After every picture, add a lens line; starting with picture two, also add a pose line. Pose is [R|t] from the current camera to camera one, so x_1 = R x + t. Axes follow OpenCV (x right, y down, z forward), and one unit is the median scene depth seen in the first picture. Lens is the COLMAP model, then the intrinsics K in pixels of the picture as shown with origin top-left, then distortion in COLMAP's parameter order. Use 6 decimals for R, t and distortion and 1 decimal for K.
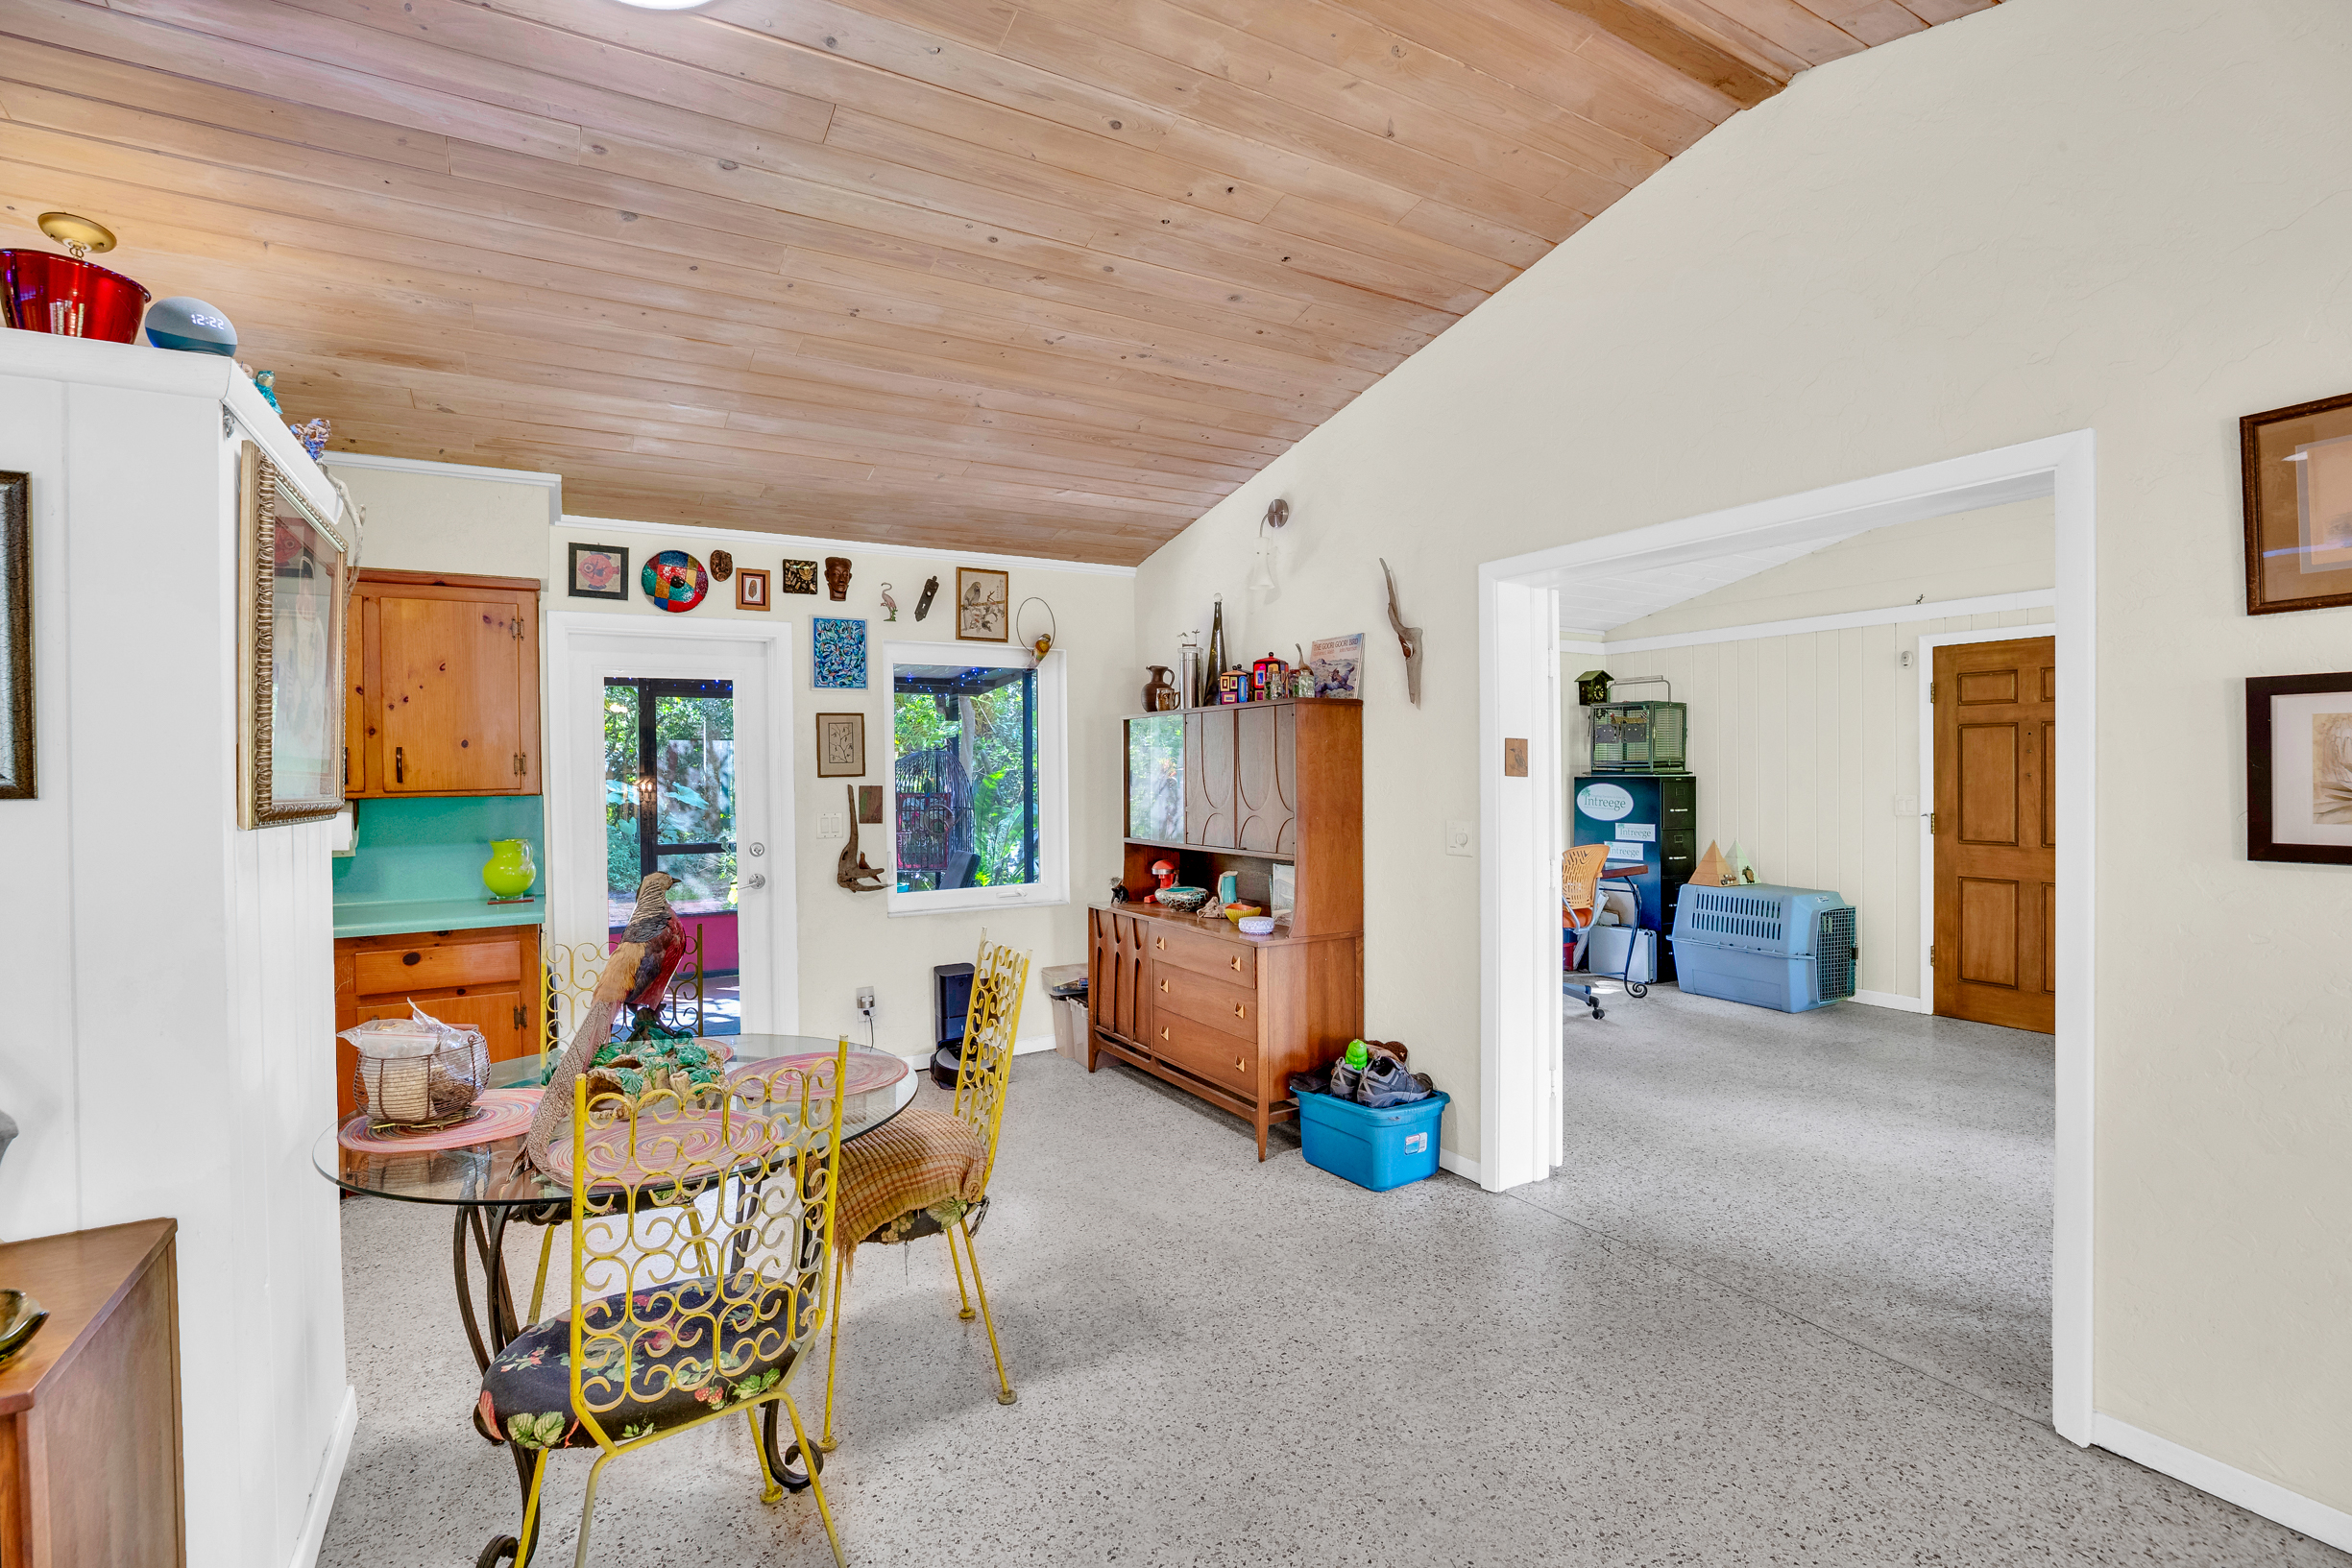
lens RADIAL K [[1080.9, 0, 1186.3], [0, 1080.9, 780.5], [0, 0, 1]] dist [-0.046124, 0.013979]
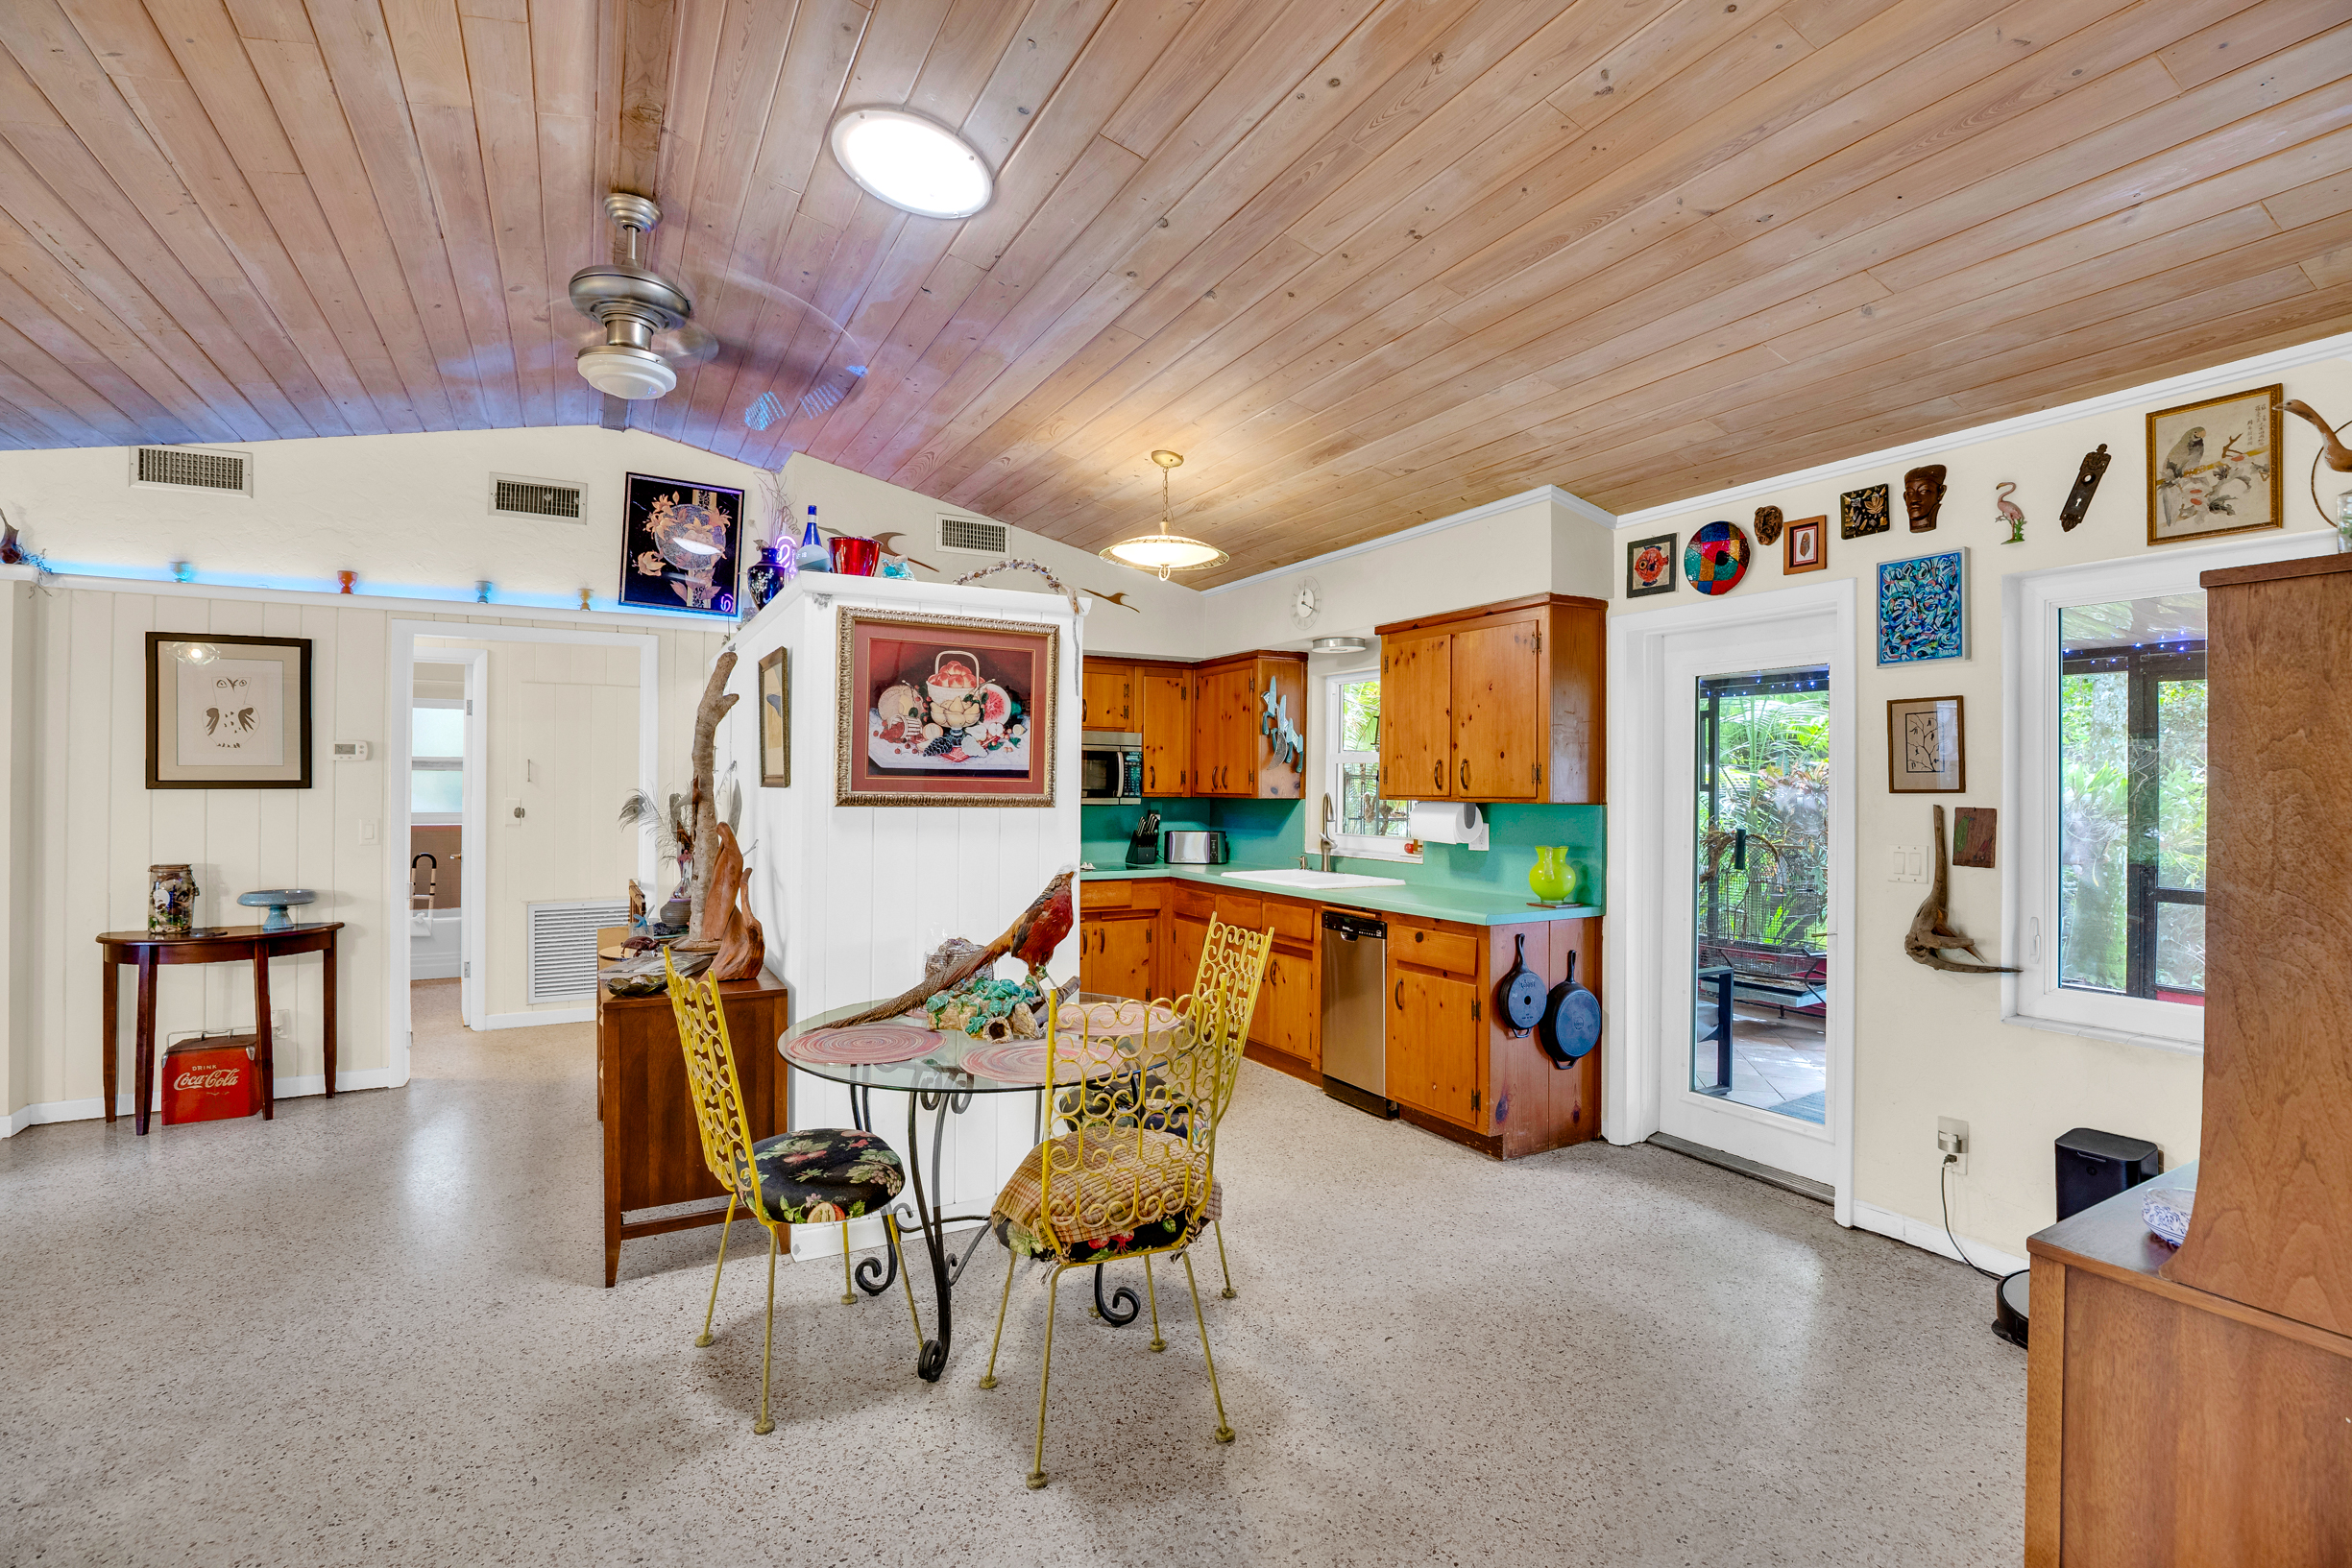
lens RADIAL K [[1080.9, 0, 1187.1], [0, 1080.9, 776.9], [0, 0, 1]] dist [-0.046124, 0.013979]
pose [[-0.027826, 0.001935, -0.999611, 0.356861], [-0.016258, 0.999865, 0.002388, -0.007551], [0.999481, 0.016318, -0.027791, 0.568951]]
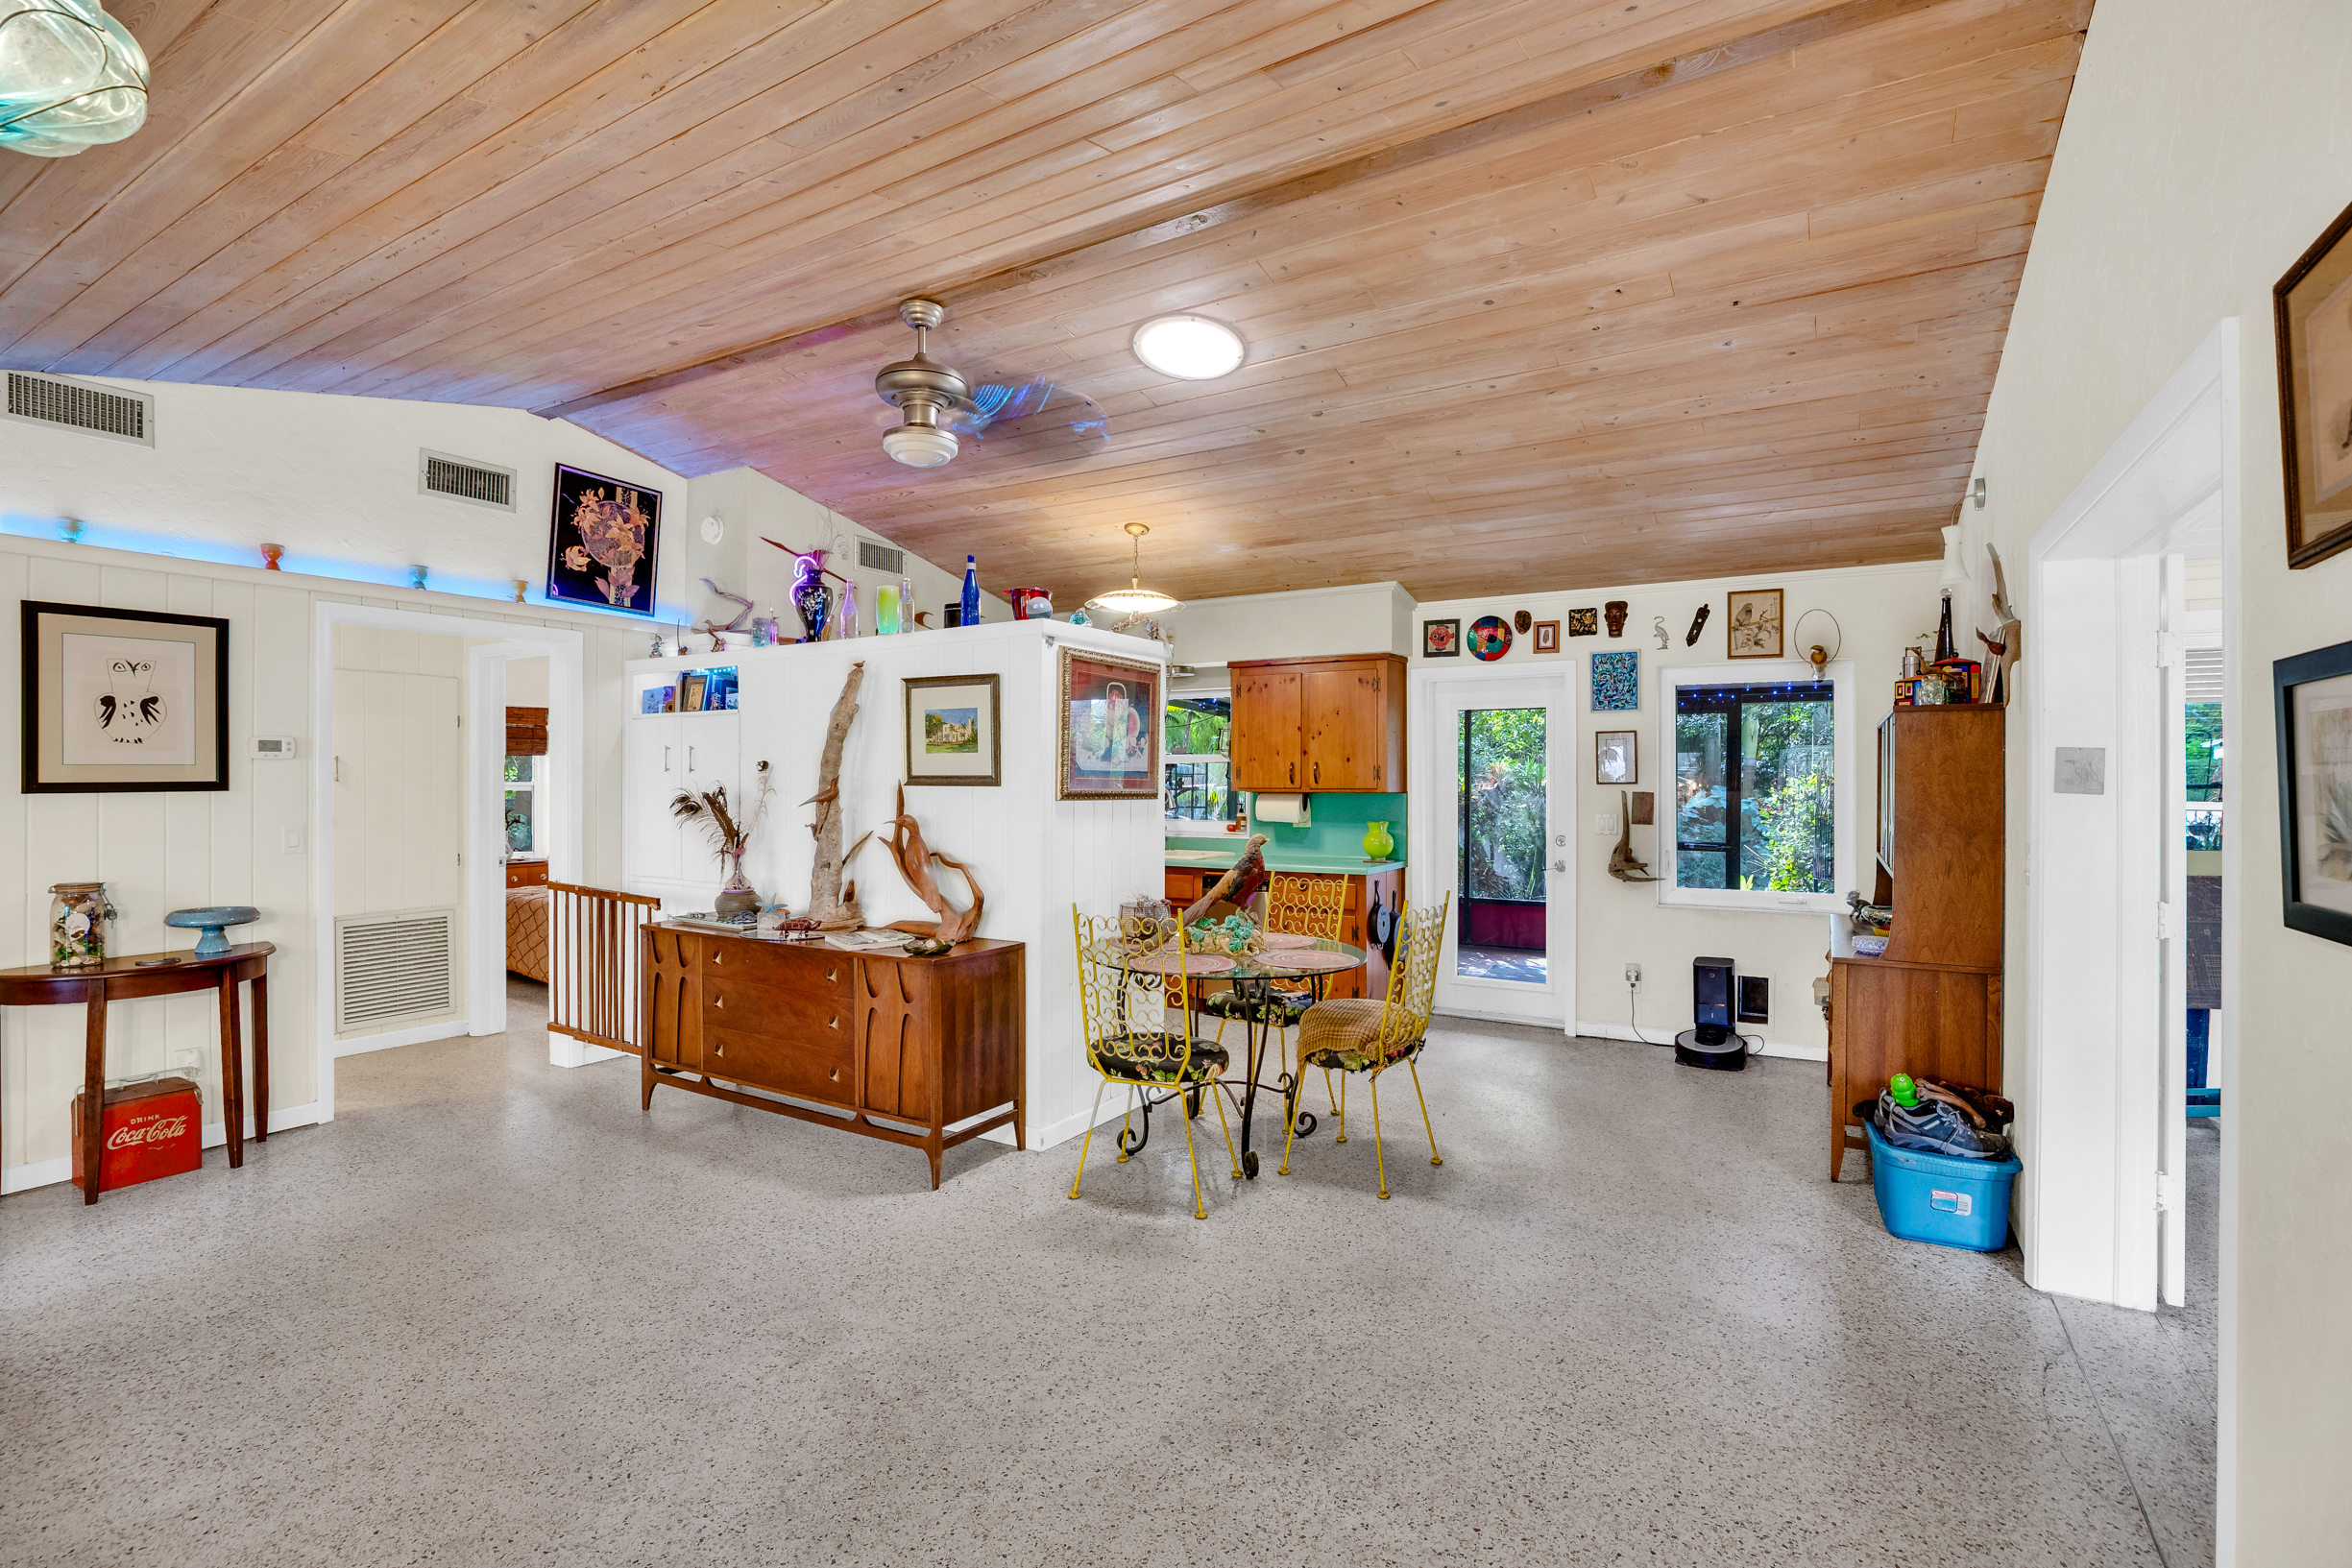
lens RADIAL K [[1080.9, 0, 1188.2], [0, 1080.9, 778.0], [0, 0, 1]] dist [-0.046124, 0.013979]
pose [[0.472953, 0.008351, -0.881048, 0.514317], [-0.015215, 0.999883, 0.001310, -0.004588], [0.880956, 0.012786, 0.473025, 0.015911]]
